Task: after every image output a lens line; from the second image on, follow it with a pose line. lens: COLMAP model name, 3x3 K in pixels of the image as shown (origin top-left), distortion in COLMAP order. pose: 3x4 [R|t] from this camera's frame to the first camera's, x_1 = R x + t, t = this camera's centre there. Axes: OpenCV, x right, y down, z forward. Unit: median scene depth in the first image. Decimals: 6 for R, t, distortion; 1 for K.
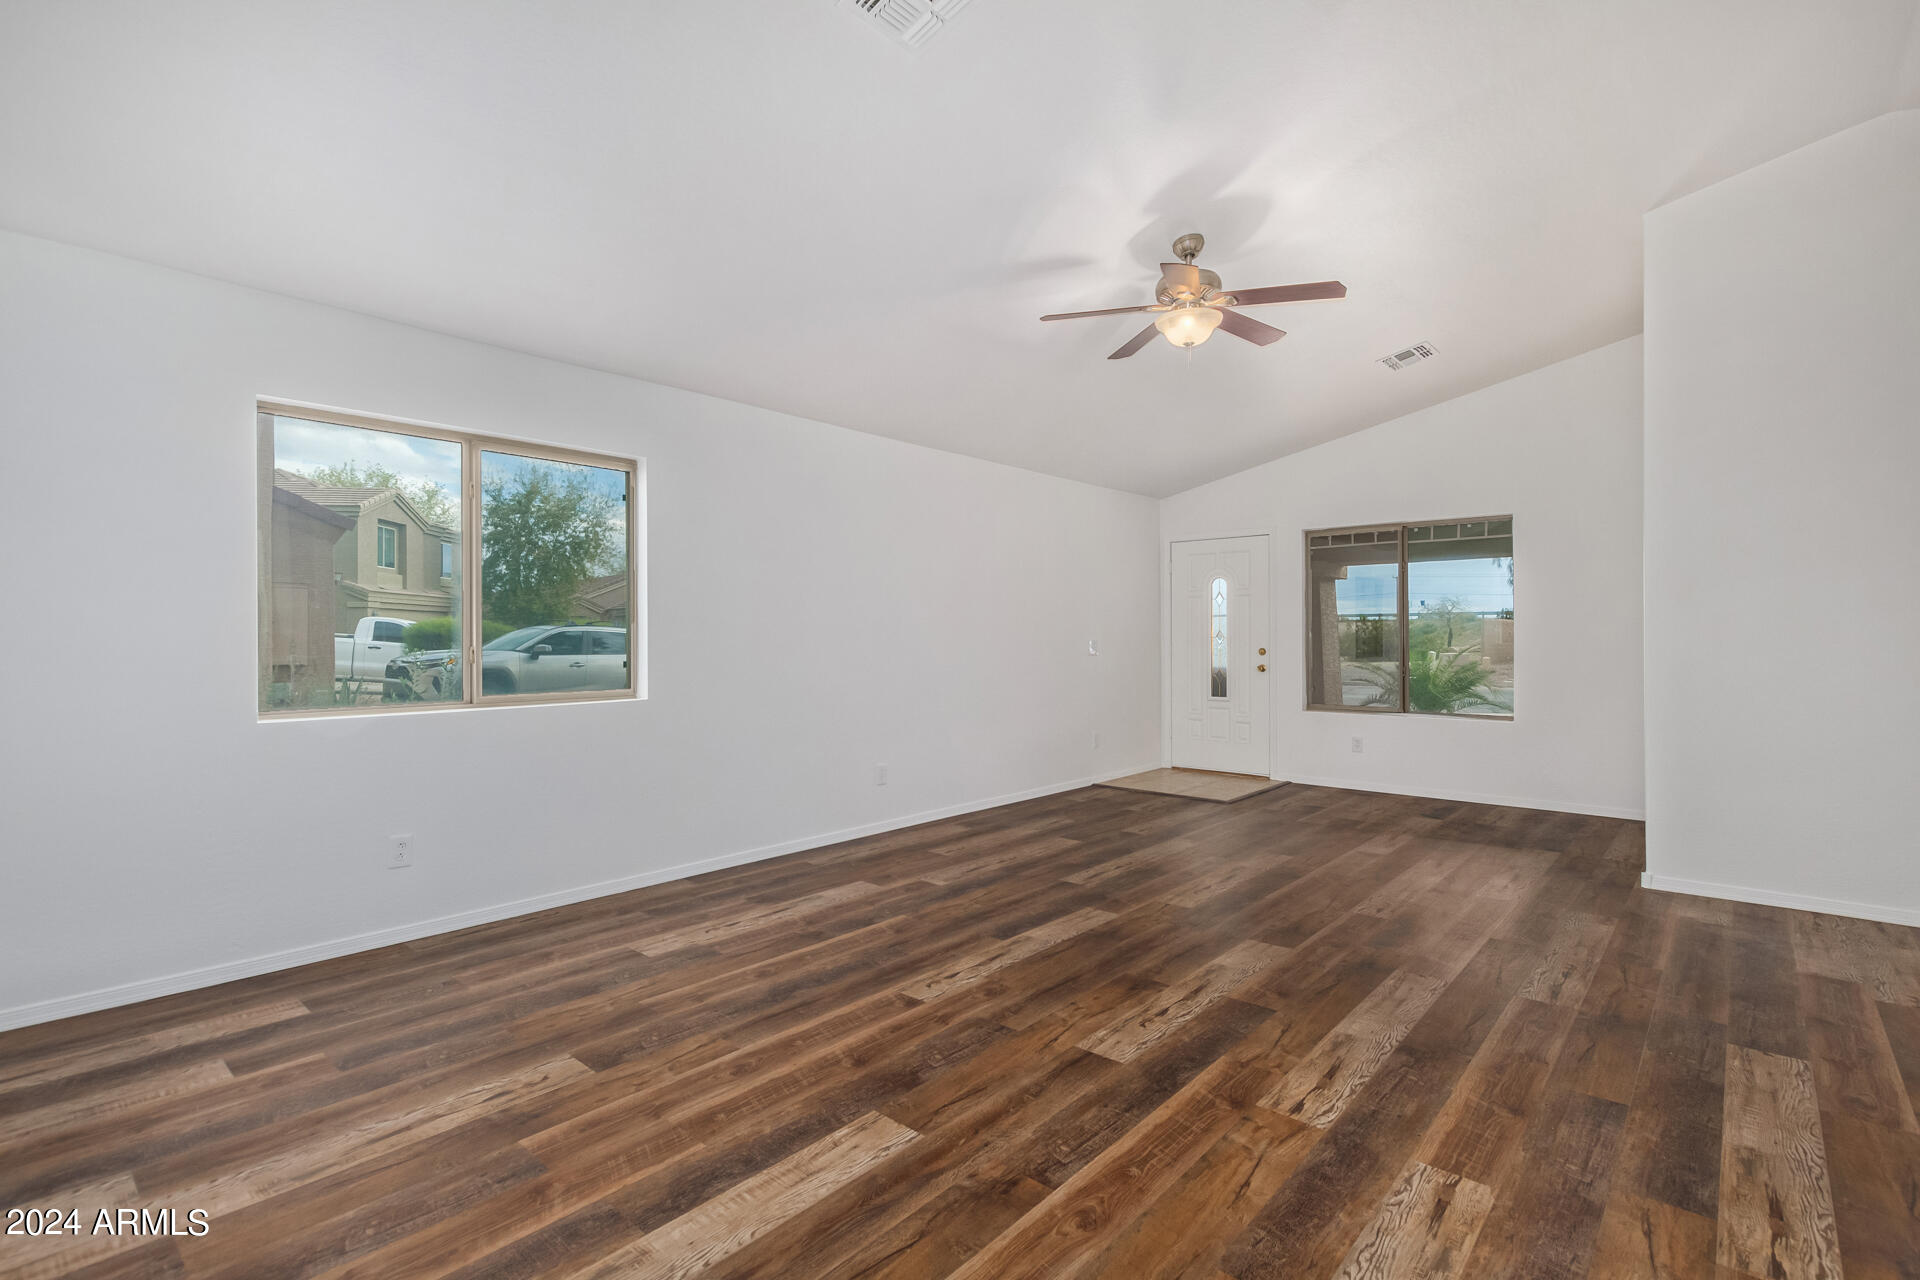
lens RADIAL K [[880.4, 0, 968.7], [0, 880.4, 638.0], [0, 0, 1]] dist [0.008765, -0.005937]
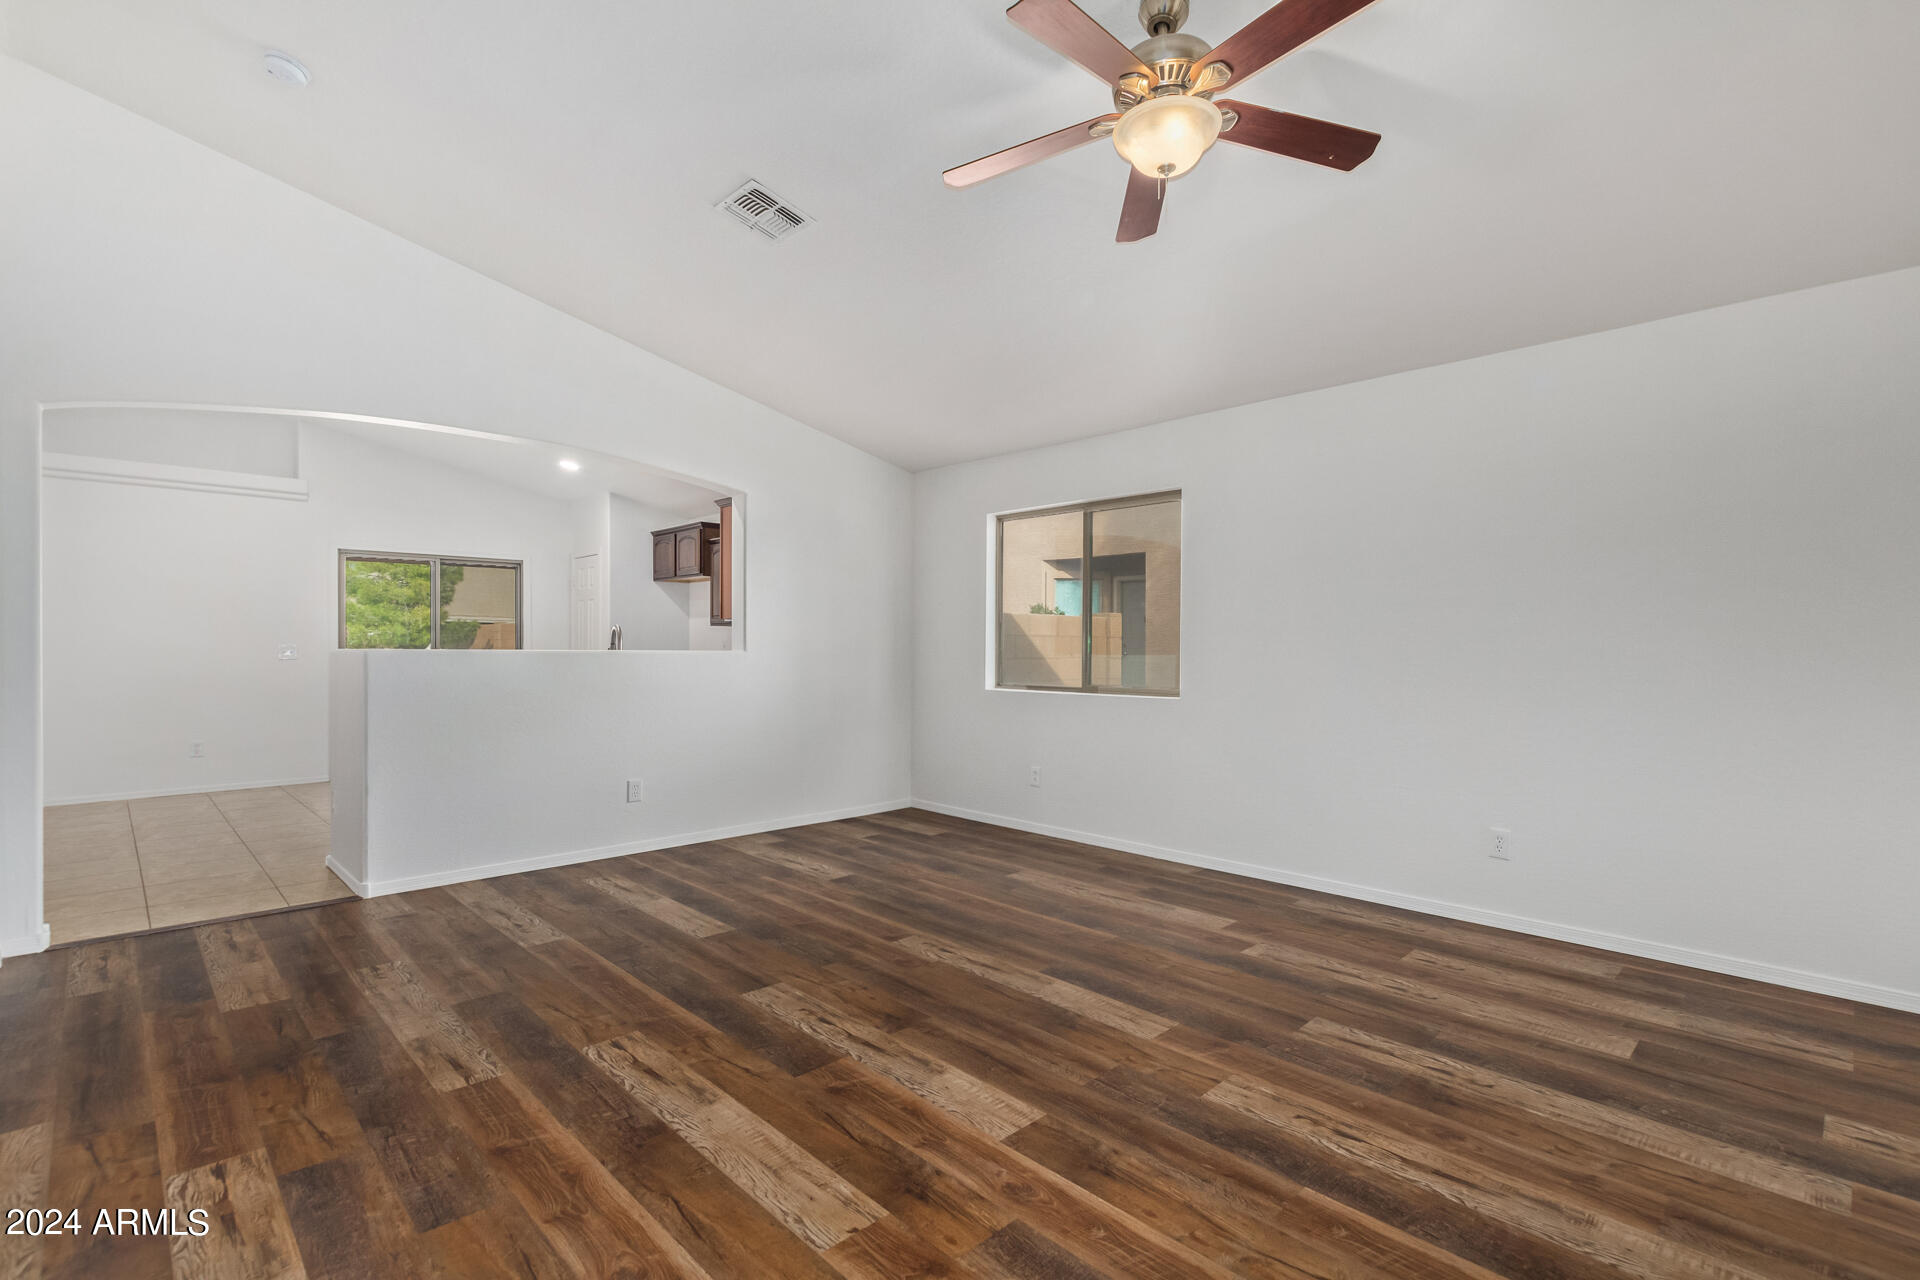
lens RADIAL K [[880.4, 0, 968.7], [0, 880.4, 638.0], [0, 0, 1]] dist [0.008765, -0.005937]
pose [[-0.072545, -0.006731, -0.997342, 1.122472], [-0.003364, 0.999973, -0.006504, 0.000514], [0.997359, 0.002883, -0.072566, 1.153764]]
